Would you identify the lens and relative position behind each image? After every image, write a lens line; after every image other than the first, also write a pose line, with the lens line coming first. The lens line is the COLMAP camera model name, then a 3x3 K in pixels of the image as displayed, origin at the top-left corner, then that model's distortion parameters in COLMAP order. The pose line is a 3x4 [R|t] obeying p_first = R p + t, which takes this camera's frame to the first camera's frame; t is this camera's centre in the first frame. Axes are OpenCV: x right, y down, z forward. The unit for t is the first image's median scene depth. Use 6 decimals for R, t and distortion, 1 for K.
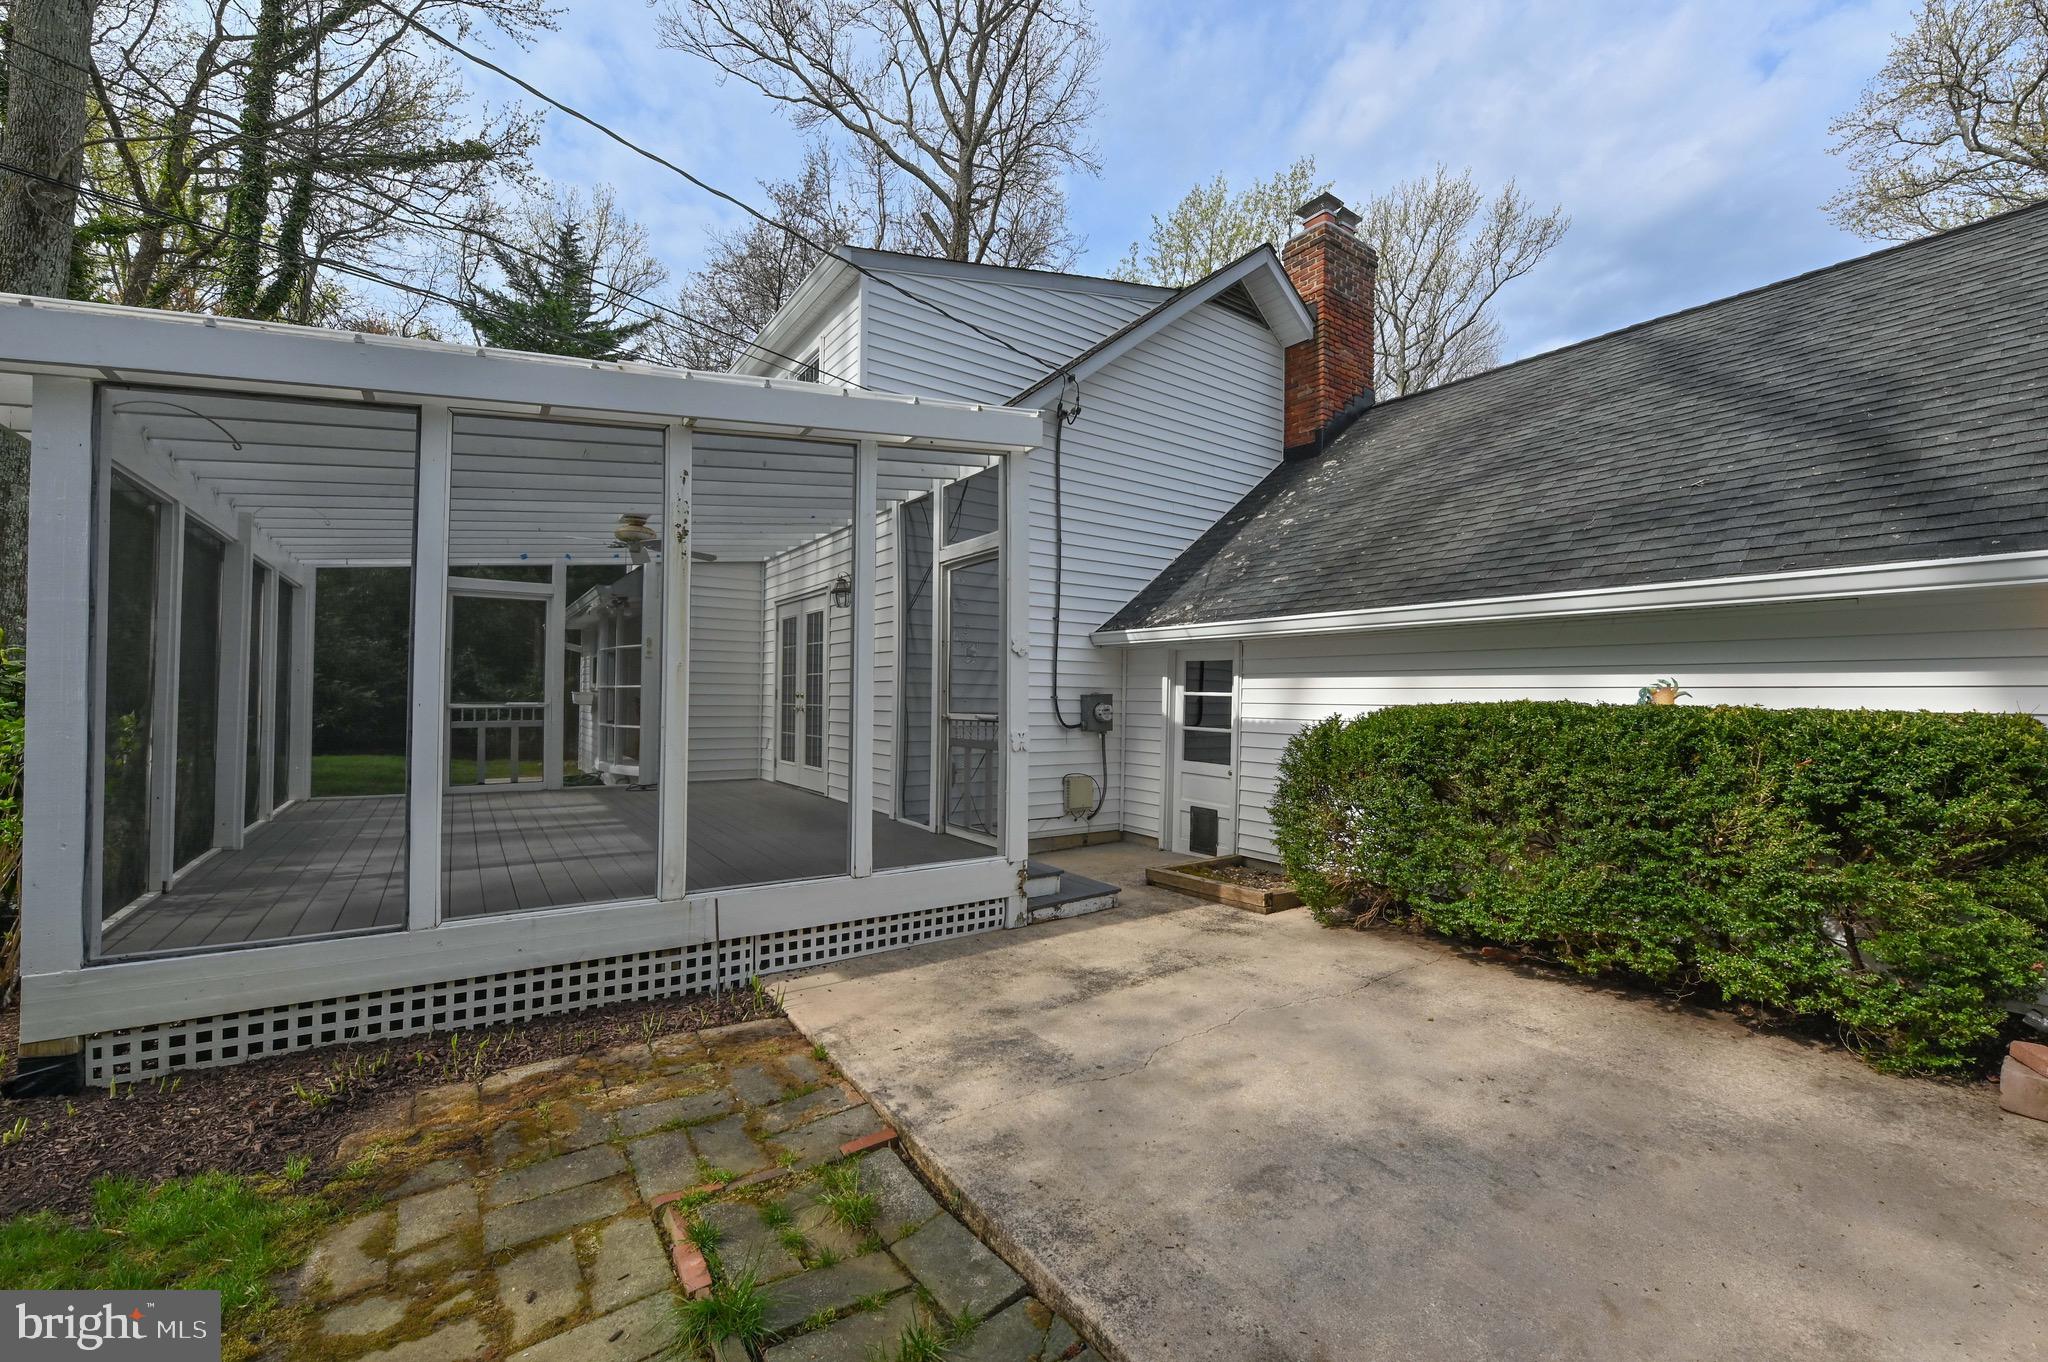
lens RADIAL K [[804.9, 0, 1017.6], [0, 804.9, 687.1], [0, 0, 1]] dist [-0.012238, -0.000115]
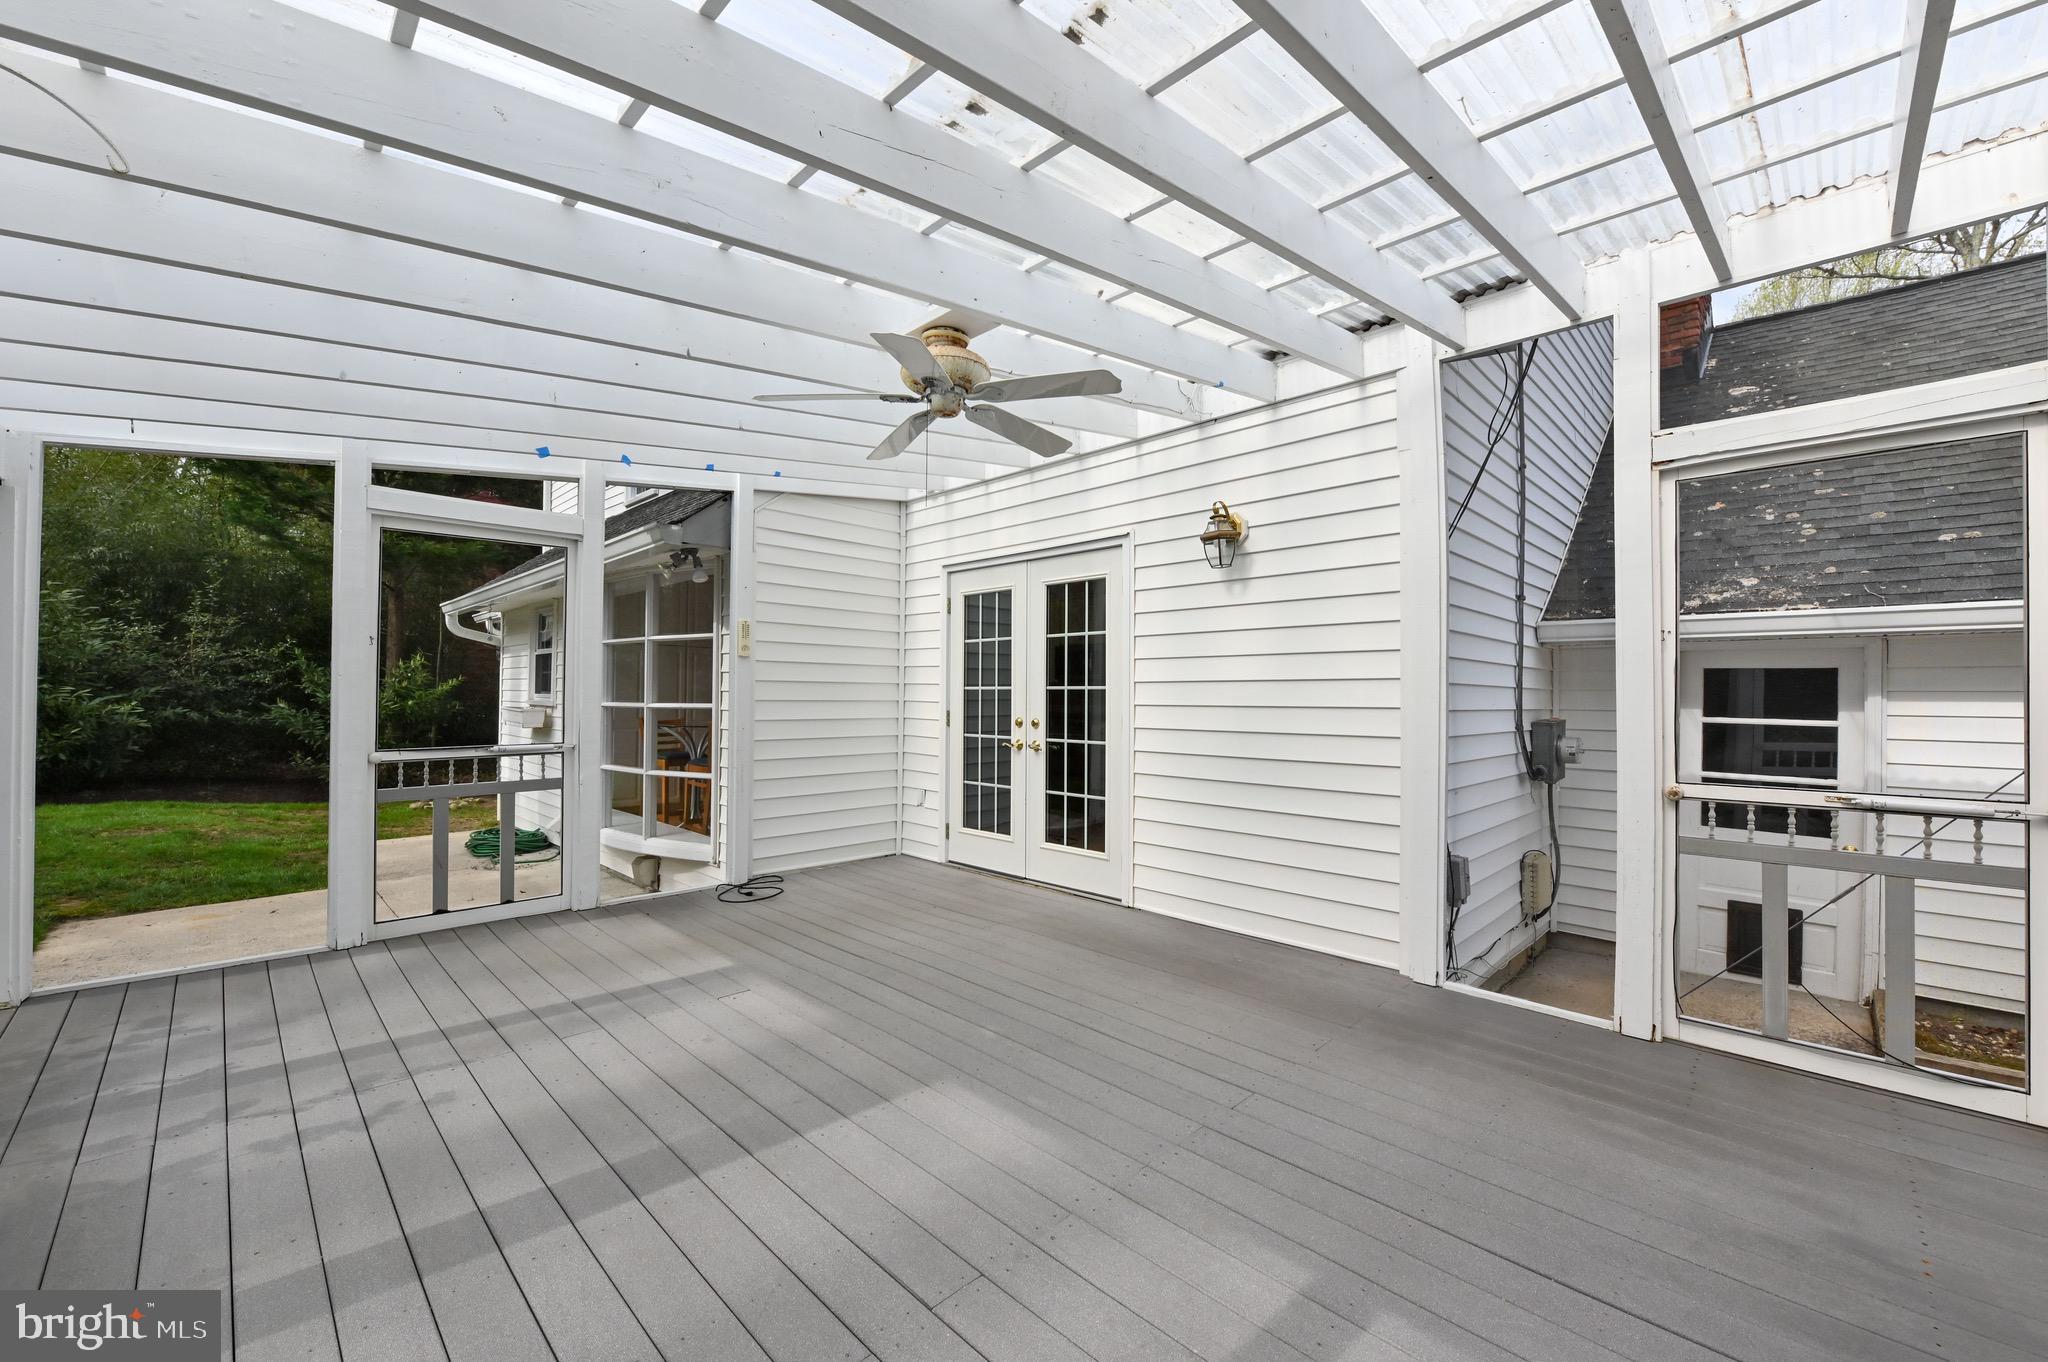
lens RADIAL K [[804.9, 0, 1031.7], [0, 804.9, 684.2], [0, 0, 1]] dist [-0.012238, -0.000115]
pose [[0.982781, -0.000289, 0.184771, -0.406887], [0.000437, 1.000000, -0.000763, -0.019144], [-0.184771, 0.000831, 0.982781, 0.452722]]
